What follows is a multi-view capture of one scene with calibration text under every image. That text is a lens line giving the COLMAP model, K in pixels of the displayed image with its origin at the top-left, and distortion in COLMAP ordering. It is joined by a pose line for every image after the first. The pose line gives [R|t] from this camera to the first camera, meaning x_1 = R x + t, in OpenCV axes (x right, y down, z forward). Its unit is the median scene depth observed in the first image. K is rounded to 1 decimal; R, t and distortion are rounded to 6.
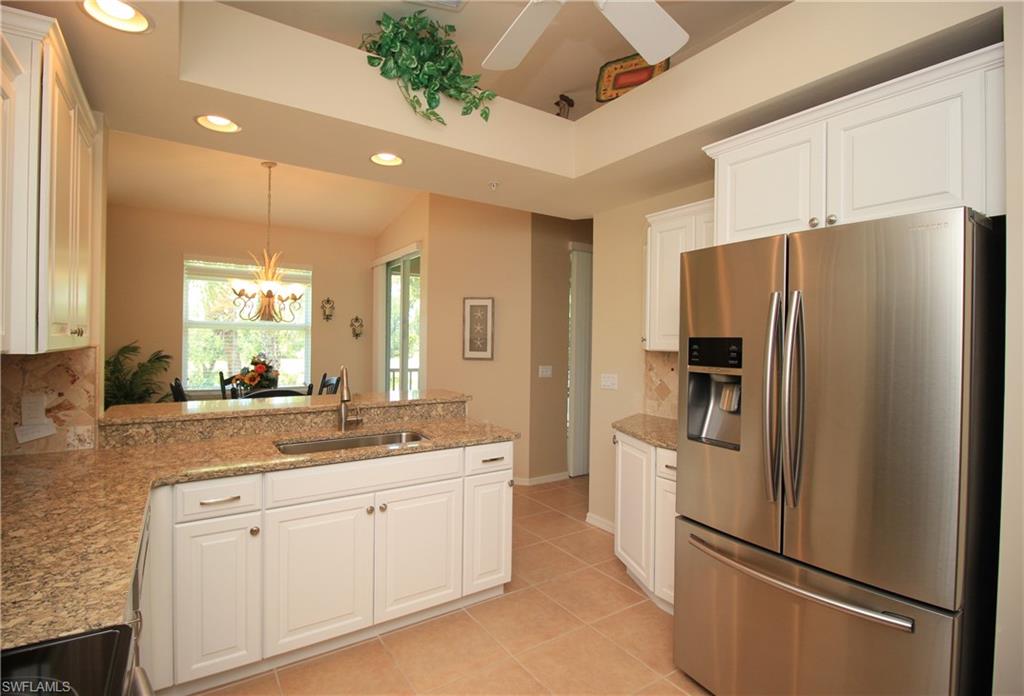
lens RADIAL K [[484.8, 0, 515.2], [0, 484.8, 343.6], [0, 0, 1]] dist [-0.016163, -0.000288]
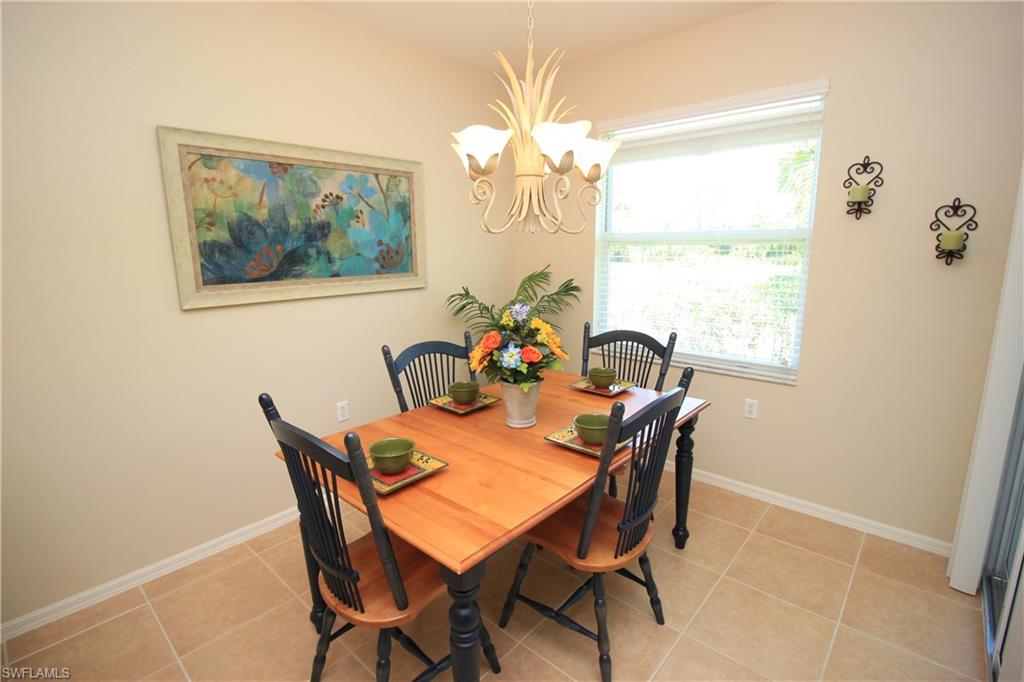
lens RADIAL K [[495.3, 0, 512.0], [0, 495.3, 341.0], [0, 0, 1]] dist [-0.001649, -0.000576]
pose [[0.247271, 0.170698, -0.953792, -0.104280], [0.004870, 0.984129, 0.177389, -0.039926], [0.968934, -0.048508, 0.242515, 1.194735]]
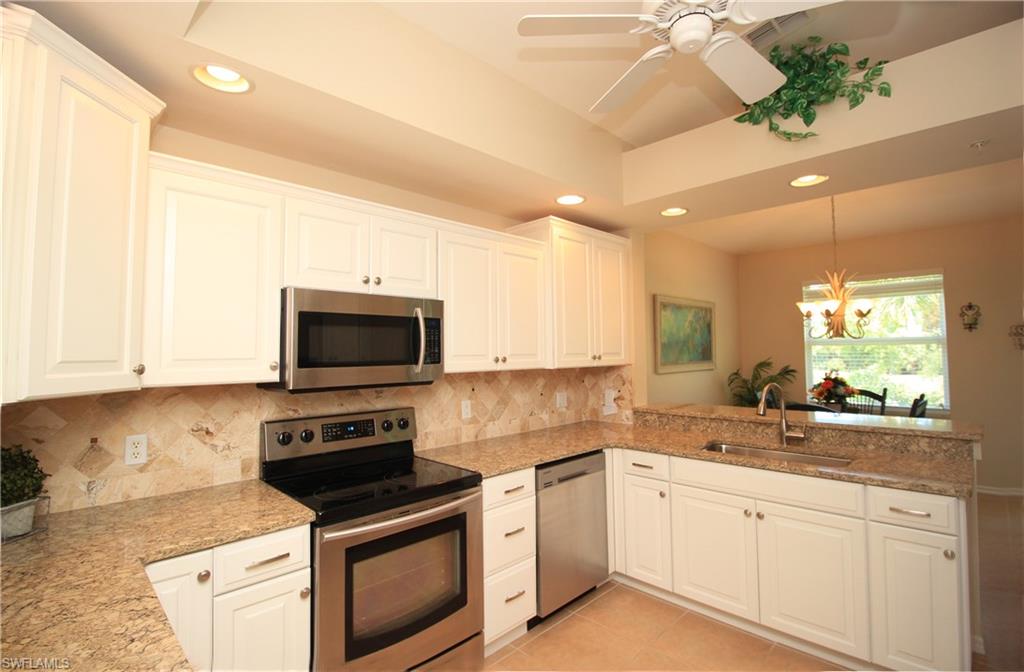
lens RADIAL K [[483.9, 0, 513.0], [0, 483.9, 325.7], [0, 0, 1]] dist [-0.010145, -0.000477]
pose [[0.189826, -0.067581, -0.979489, 0.494070], [0.006752, 0.997695, -0.067528, -0.011787], [0.981795, 0.006205, 0.189845, 0.170744]]
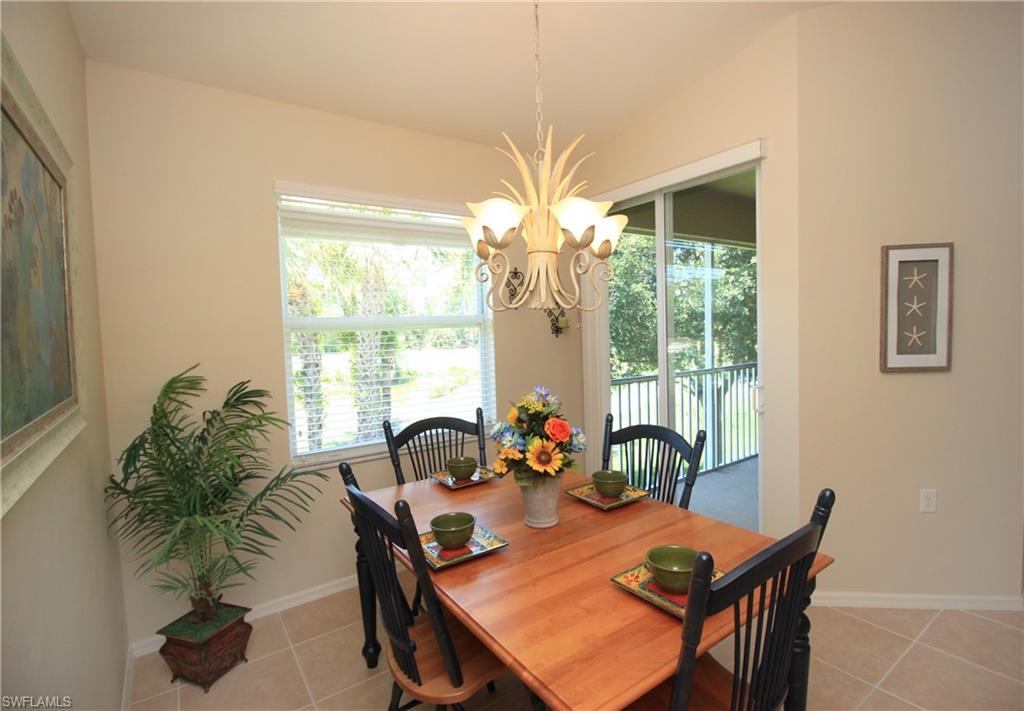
lens RADIAL K [[488.4, 0, 541.6], [0, 488.4, 348.8], [0, 0, 1]] dist [-0.016585, -0.000253]
pose [[0.998116, -0.046138, 0.040450, -0.736360], [0.044306, 0.998001, 0.045077, -0.044071], [-0.042449, -0.043200, 0.998164, 0.803104]]
